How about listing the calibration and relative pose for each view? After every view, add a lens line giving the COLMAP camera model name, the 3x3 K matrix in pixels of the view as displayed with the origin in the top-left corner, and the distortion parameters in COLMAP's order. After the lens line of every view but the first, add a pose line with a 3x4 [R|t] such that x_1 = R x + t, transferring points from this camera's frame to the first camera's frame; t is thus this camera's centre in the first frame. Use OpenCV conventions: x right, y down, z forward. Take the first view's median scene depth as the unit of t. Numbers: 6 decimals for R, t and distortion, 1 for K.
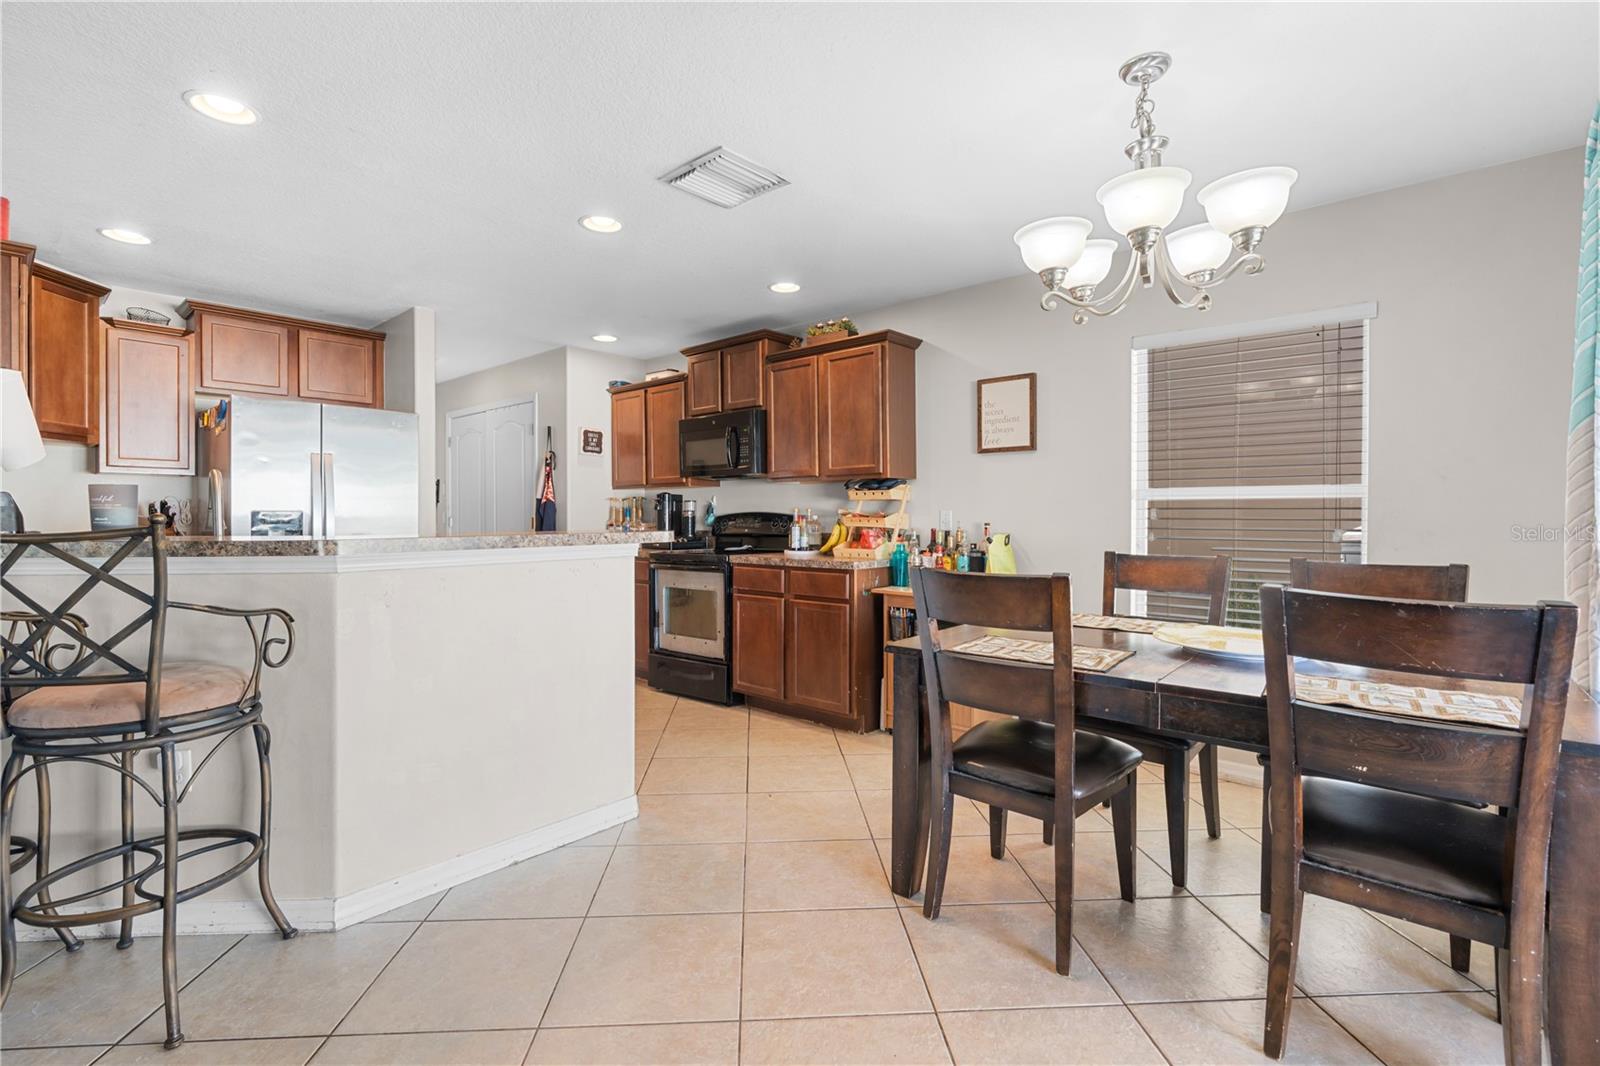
lens RADIAL K [[722.3, 0, 803.0], [0, 722.3, 516.8], [0, 0, 1]] dist [-0.013441, 0.003518]
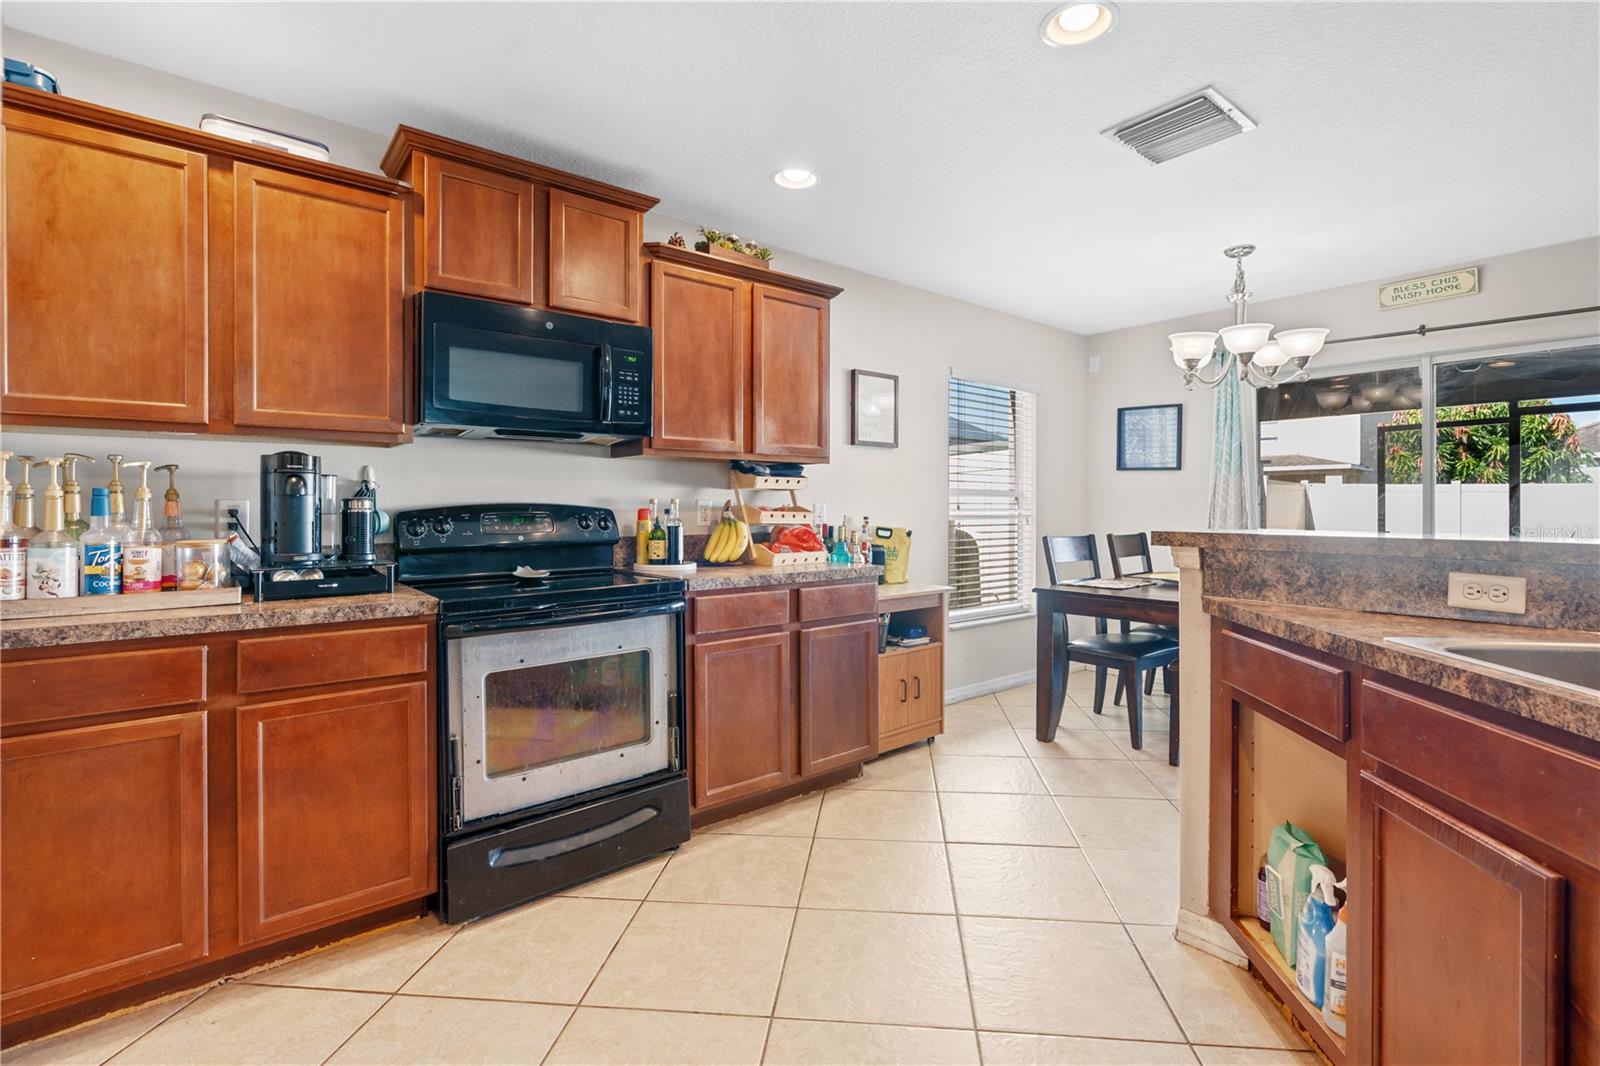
lens RADIAL K [[722.3, 0, 839.4], [0, 722.3, 500.1], [0, 0, 1]] dist [-0.013441, 0.003518]
pose [[0.147228, 0.010941, 0.989042, -0.696859], [0.001540, 0.999935, -0.011291, -0.002758], [-0.989101, 0.003185, 0.147201, 0.855776]]
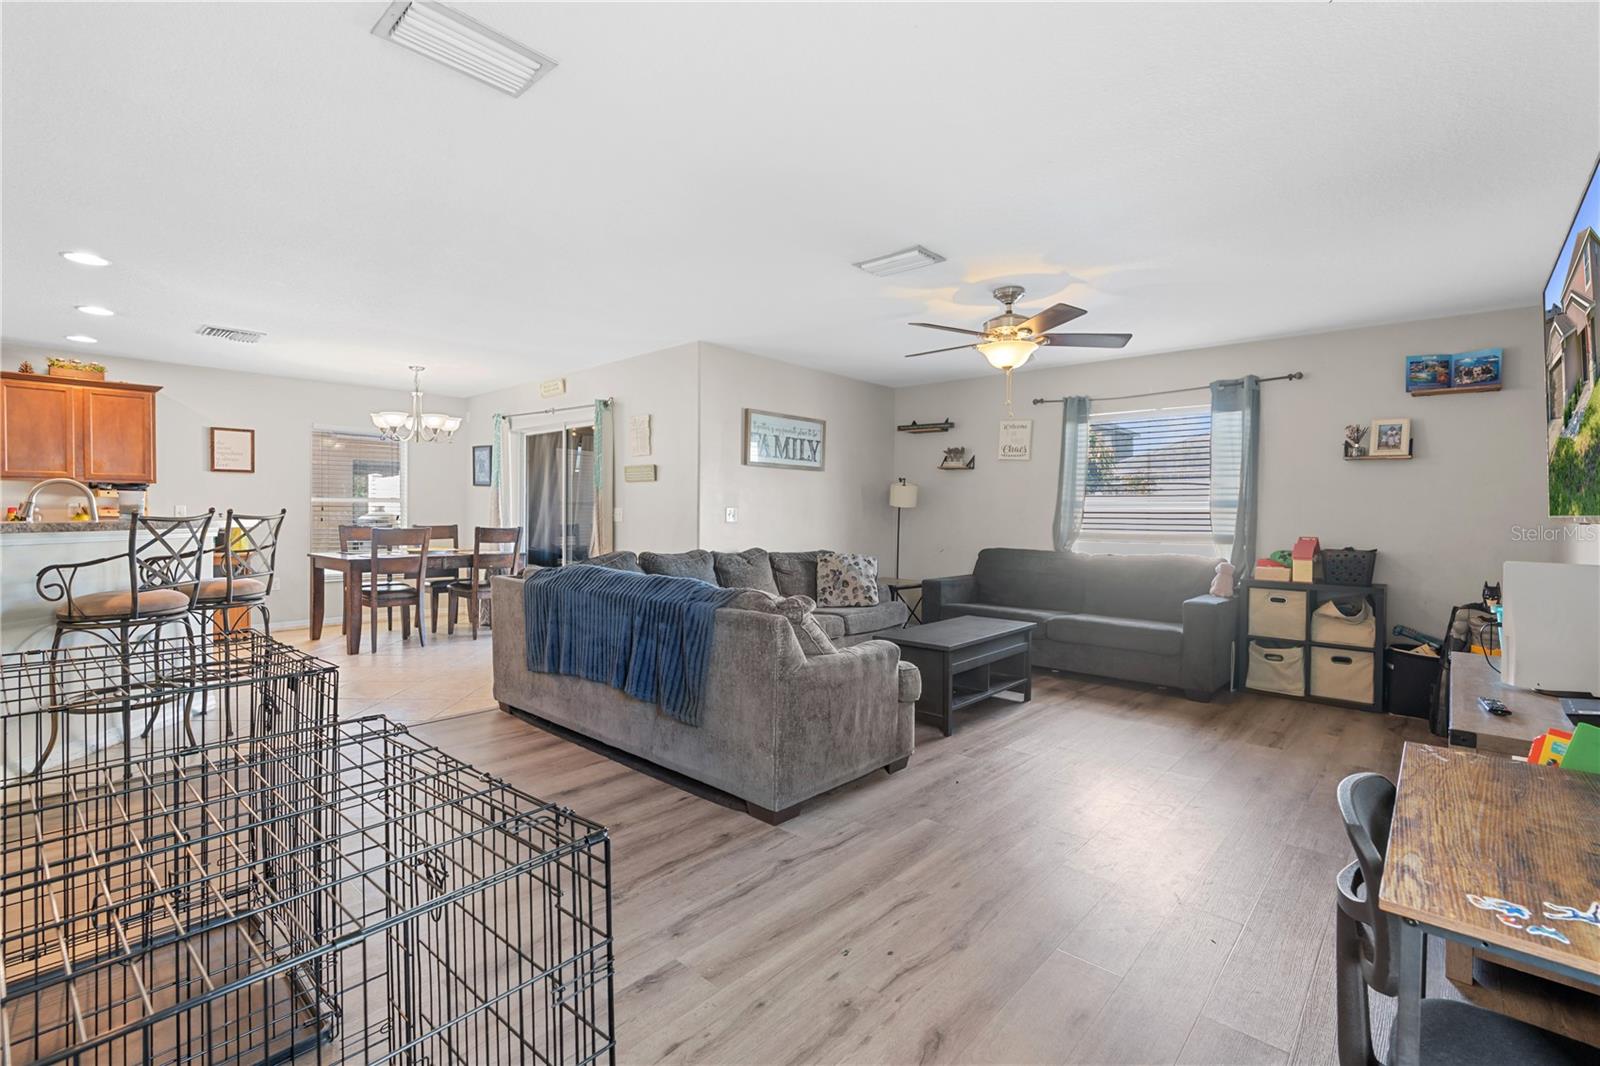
lens RADIAL K [[722.3, 0, 792.4], [0, 722.3, 525.0], [0, 0, 1]] dist [-0.013441, 0.003518]
pose [[0.022924, -0.015988, 0.999609, -1.334741], [-0.005165, 0.999857, 0.016111, 0.001563], [-0.999724, -0.005532, 0.022838, -0.359801]]
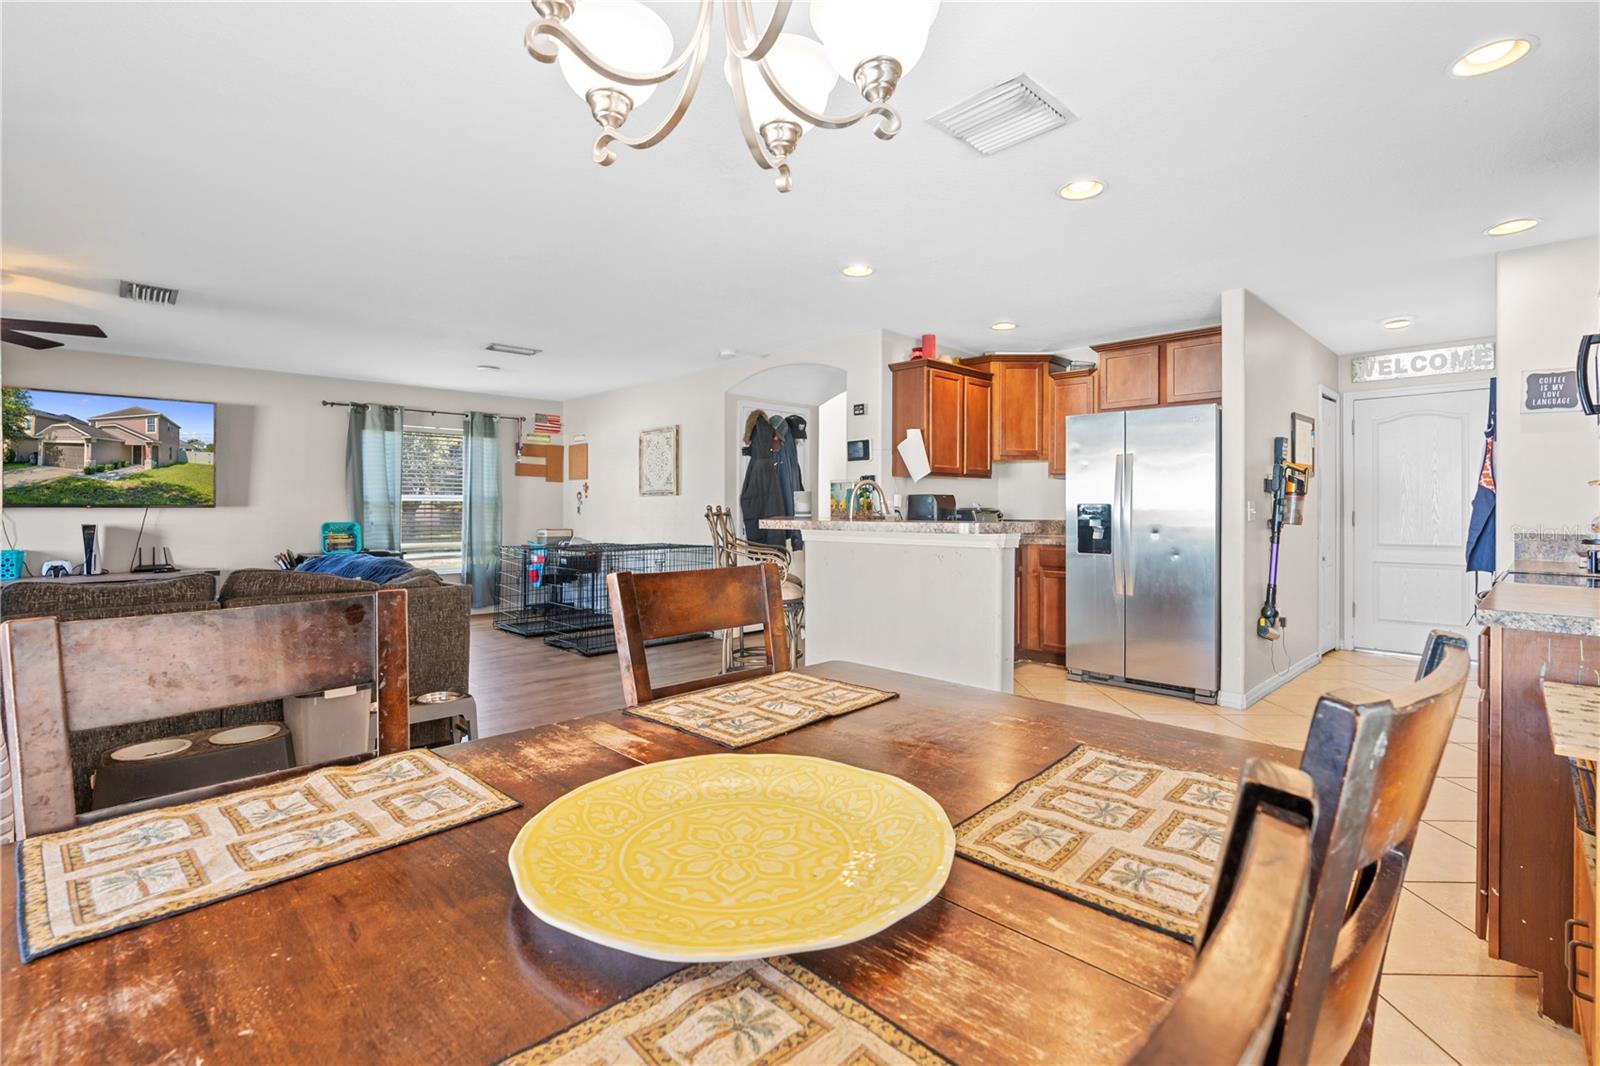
lens RADIAL K [[722.3, 0, 802.2], [0, 722.3, 515.6], [0, 0, 1]] dist [-0.013441, 0.003518]
pose [[-0.084890, 0.010089, -0.996339, 0.521082], [-0.007502, 0.999914, 0.010765, 0.002418], [0.996362, 0.008389, -0.084807, 0.561719]]
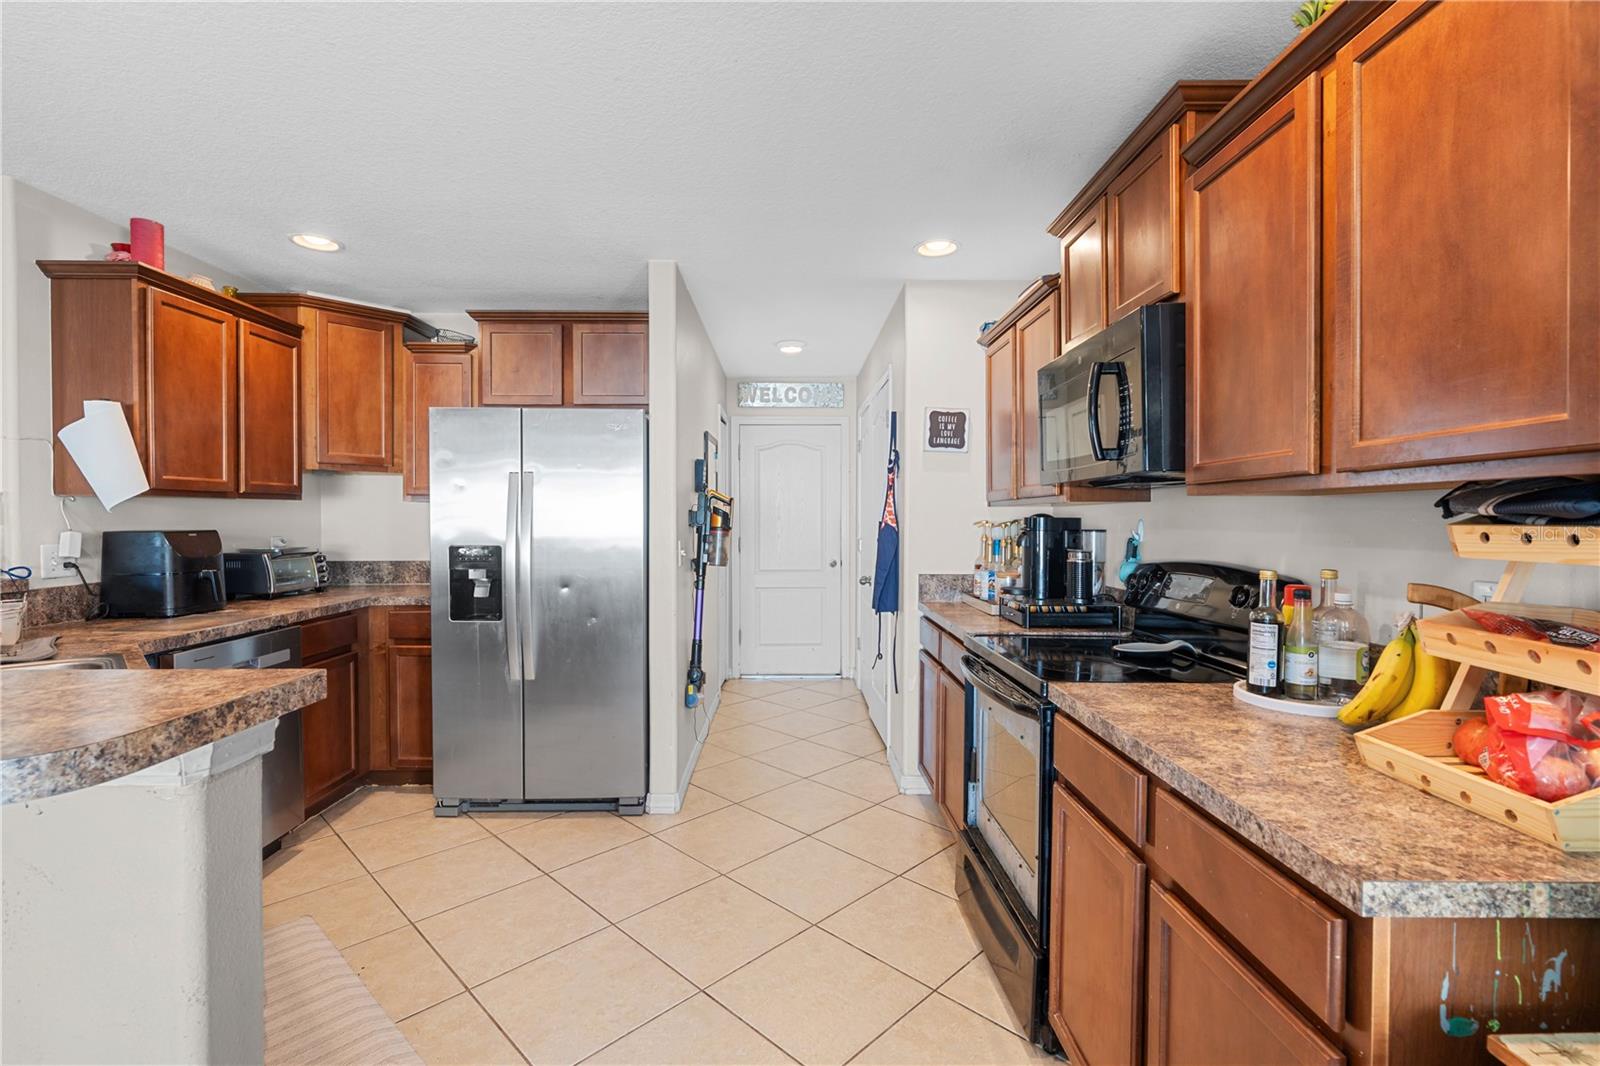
lens RADIAL K [[722.3, 0, 794.9], [0, 722.3, 524.9], [0, 0, 1]] dist [-0.013441, 0.003518]
pose [[0.664906, 0.009869, -0.746862, 0.105752], [-0.006003, 0.999951, 0.007869, -0.038215], [0.746903, -0.000749, 0.664933, 0.680848]]
